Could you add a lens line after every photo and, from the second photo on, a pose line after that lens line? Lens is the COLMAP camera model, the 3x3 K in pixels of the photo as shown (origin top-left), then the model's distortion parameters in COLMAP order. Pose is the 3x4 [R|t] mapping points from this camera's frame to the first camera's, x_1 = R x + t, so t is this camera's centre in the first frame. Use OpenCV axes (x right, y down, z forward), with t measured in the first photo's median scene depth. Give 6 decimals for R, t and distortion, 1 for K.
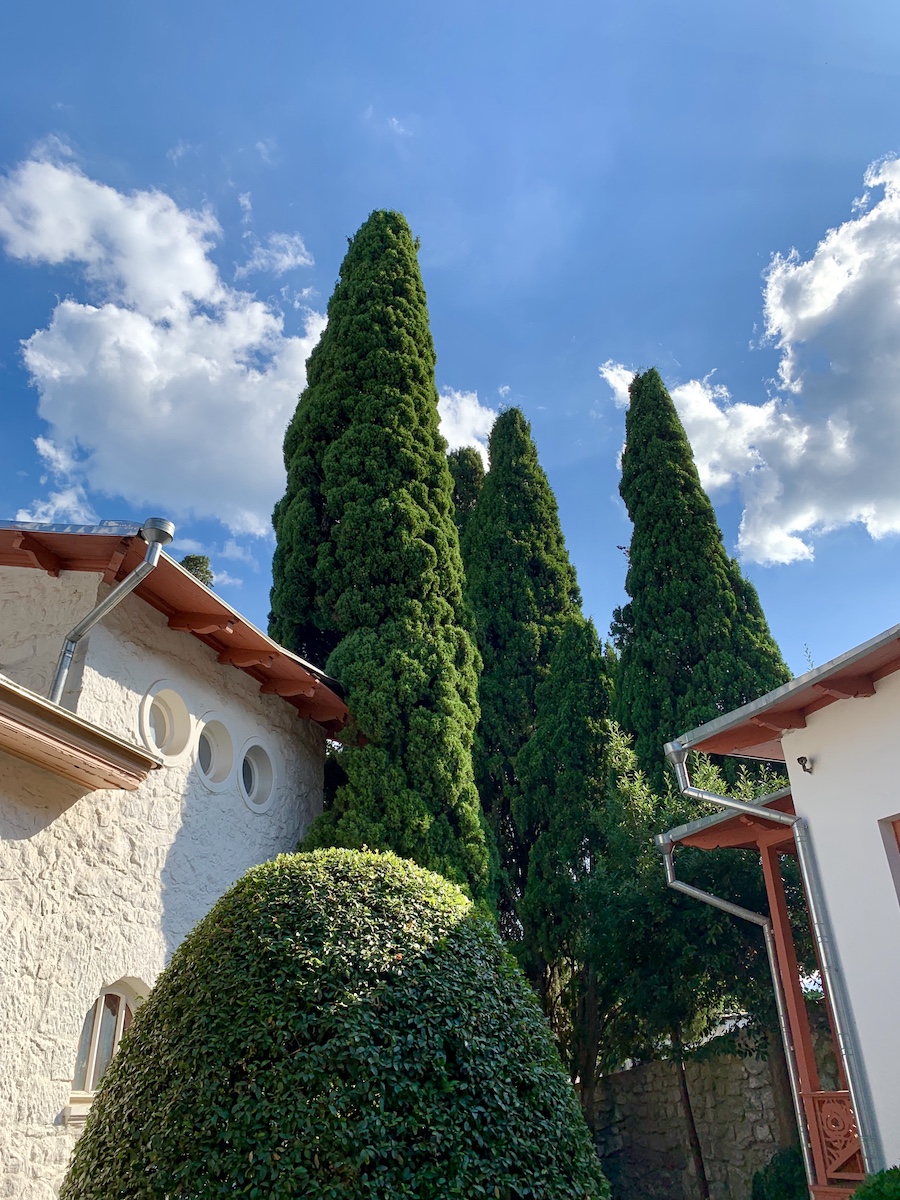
lens RADIAL K [[914.3, 0, 432.4], [0, 914.3, 589.7], [0, 0, 1]] dist [0.029394, -0.027841]
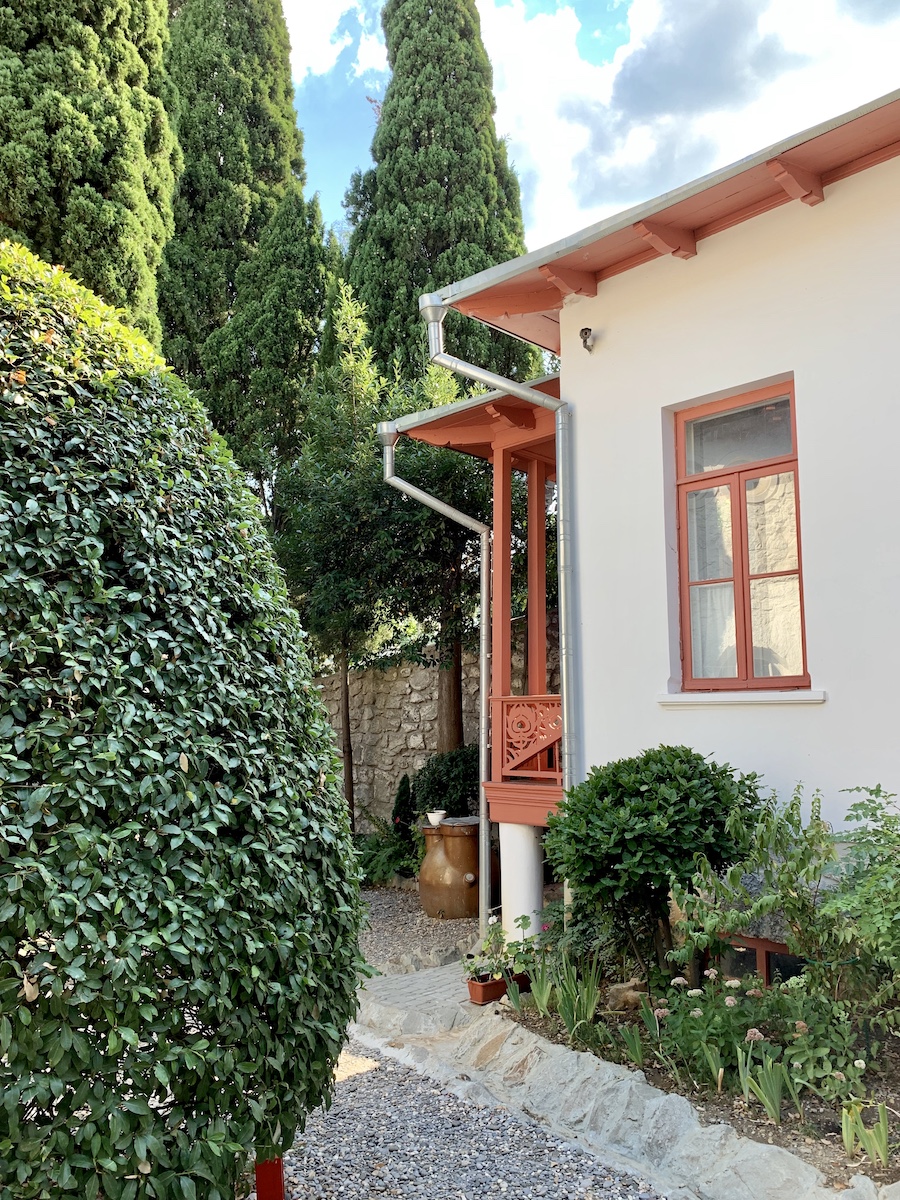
lens RADIAL K [[914.3, 0, 441.8], [0, 914.3, 600.1], [0, 0, 1]] dist [0.029394, -0.027841]
pose [[0.925491, 0.075145, 0.371240, 0.000450], [-0.202378, 0.926593, 0.316967, 0.143918], [-0.320170, -0.368481, 0.872762, 0.203064]]
